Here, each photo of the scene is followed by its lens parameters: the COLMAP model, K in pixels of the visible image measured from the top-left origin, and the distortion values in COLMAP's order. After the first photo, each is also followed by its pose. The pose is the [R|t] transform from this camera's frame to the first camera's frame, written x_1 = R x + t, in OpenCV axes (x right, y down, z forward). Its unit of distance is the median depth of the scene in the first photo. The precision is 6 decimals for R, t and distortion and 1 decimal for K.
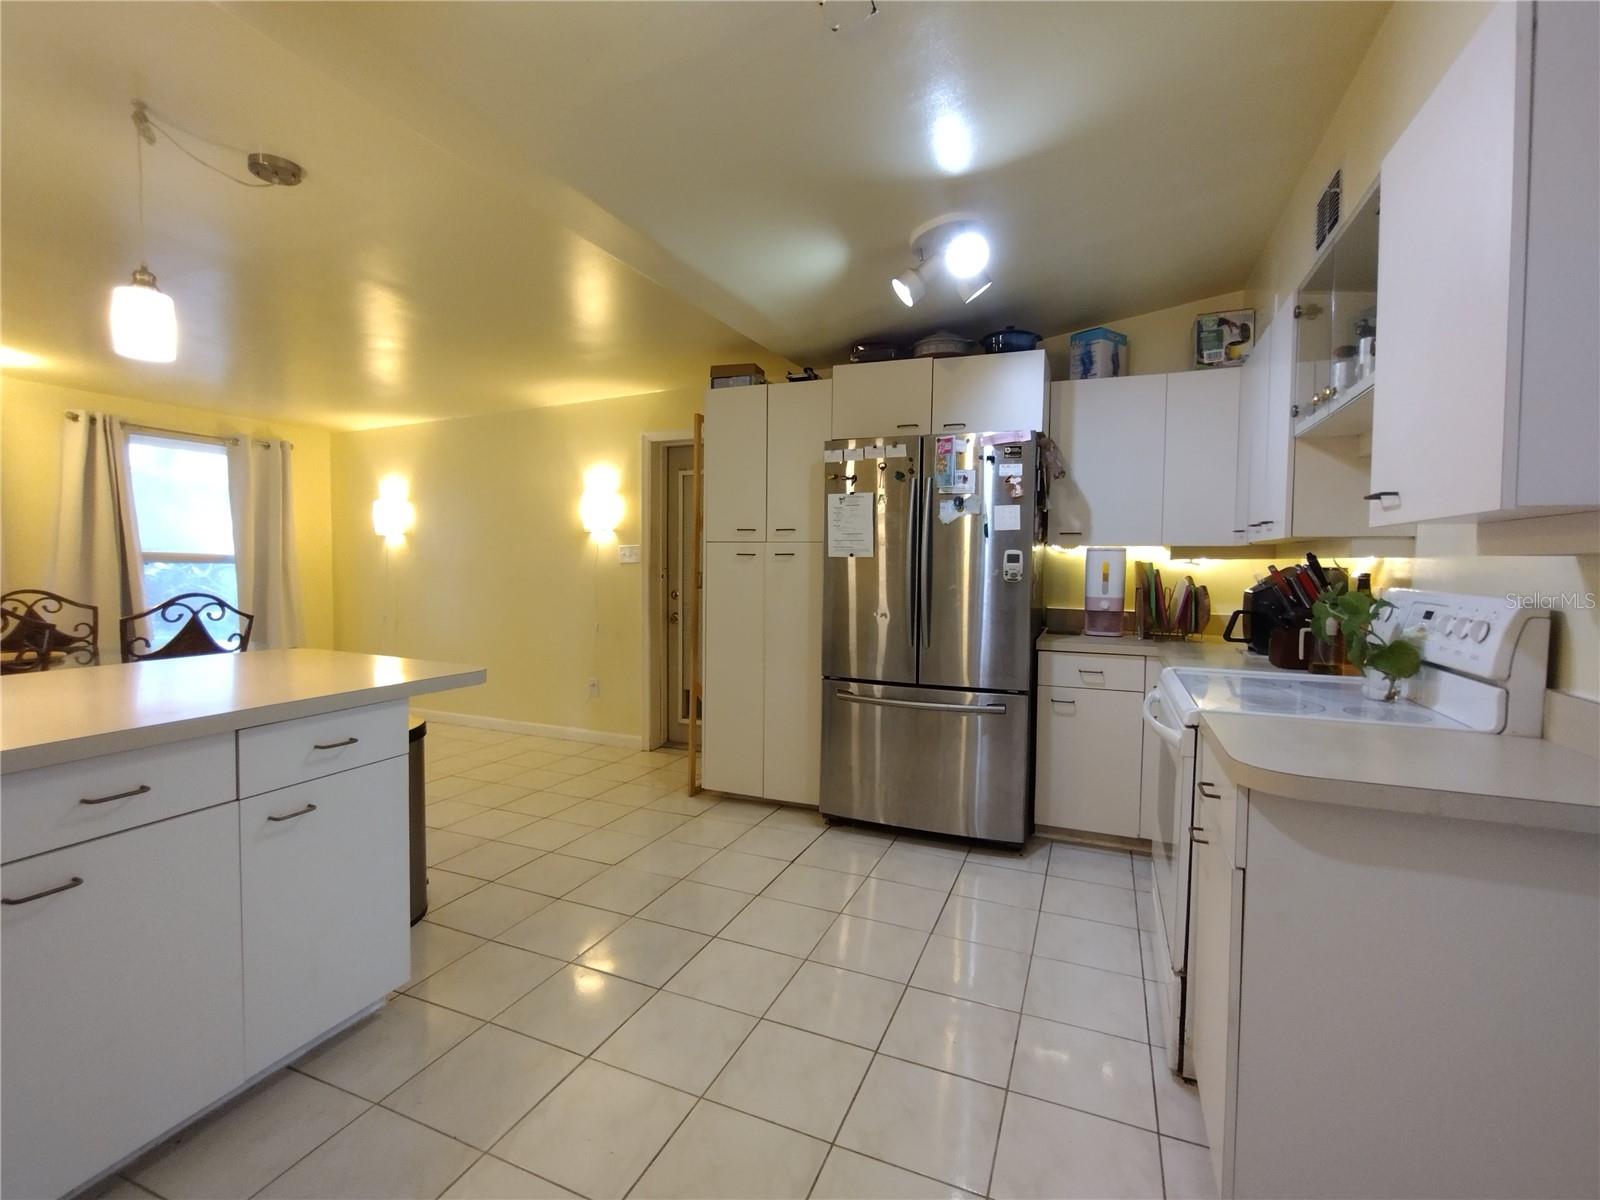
lens RADIAL K [[733.1, 0, 796.8], [0, 733.1, 592.2], [0, 0, 1]] dist [-0.003837, 0.001172]
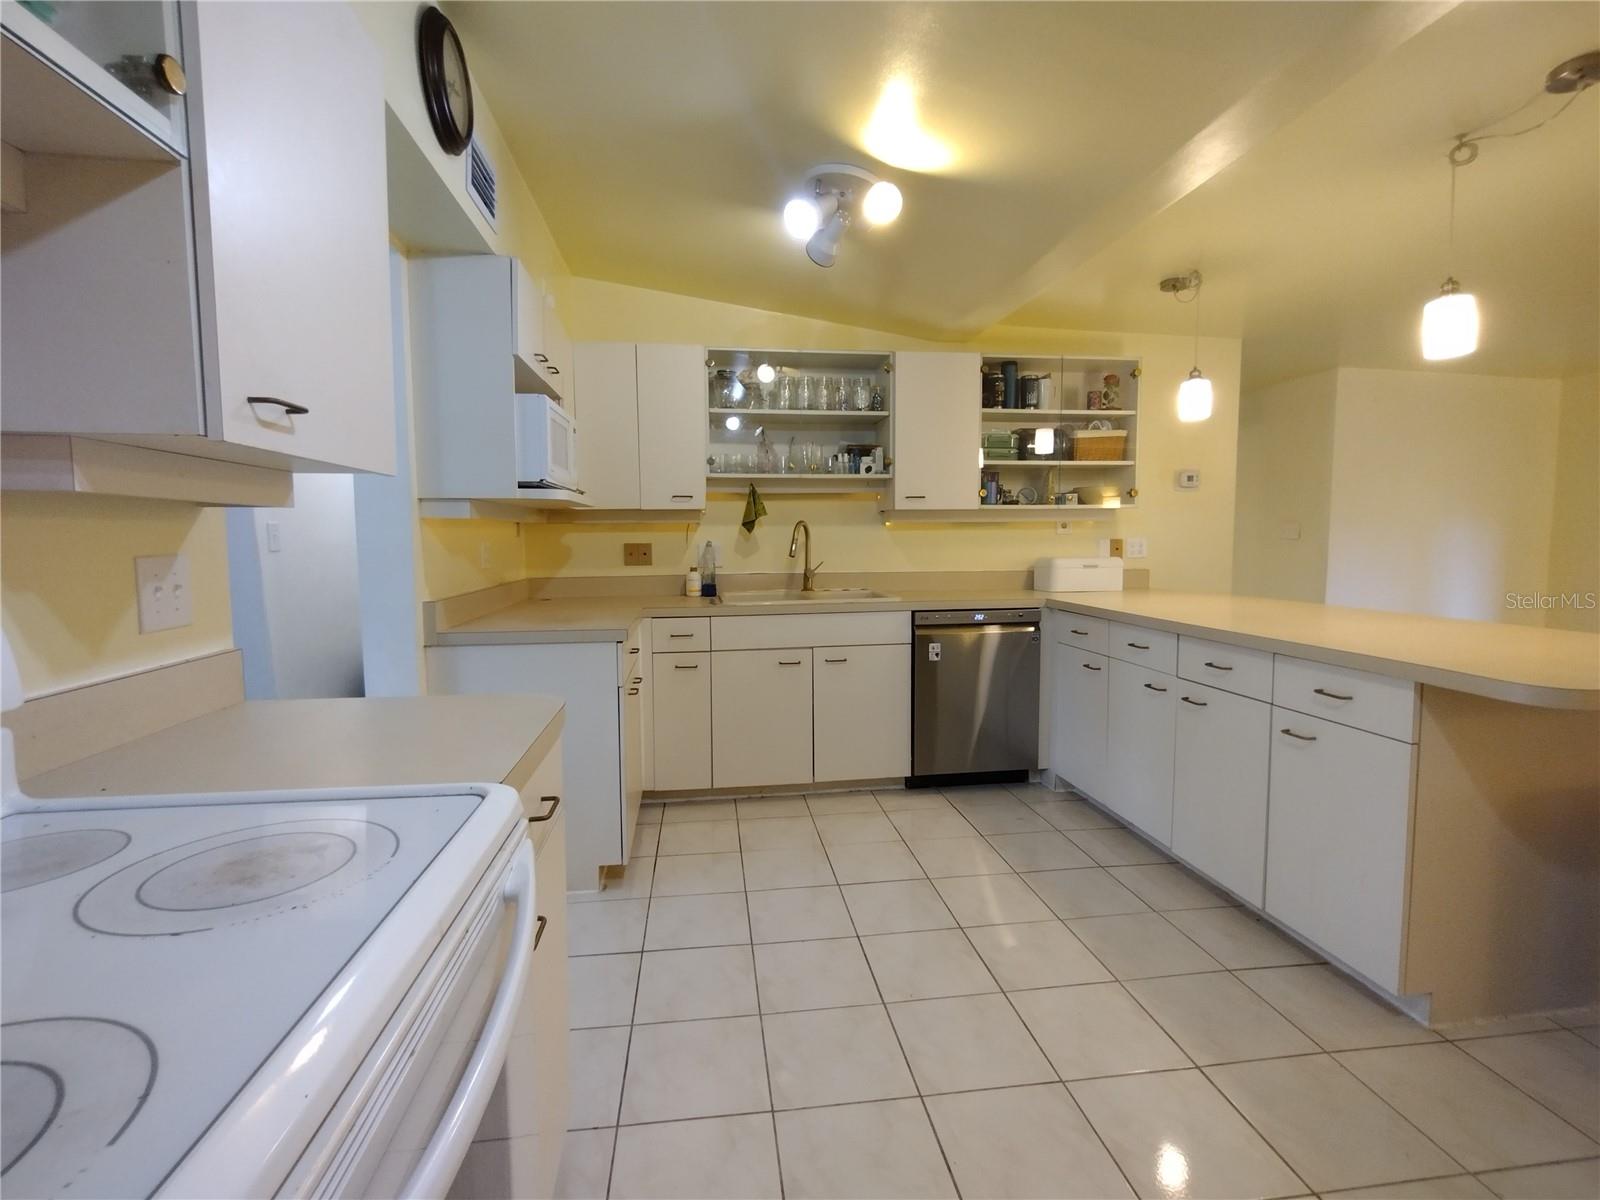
lens RADIAL K [[730.5, 0, 789.2], [0, 730.5, 596.6], [0, 0, 1]] dist [-0.002080, 0.000530]
pose [[-0.869839, 0.032104, -0.492290, 0.330436], [-0.026437, 0.993413, 0.111496, -0.021373], [0.492627, 0.109998, -0.863261, 0.824050]]
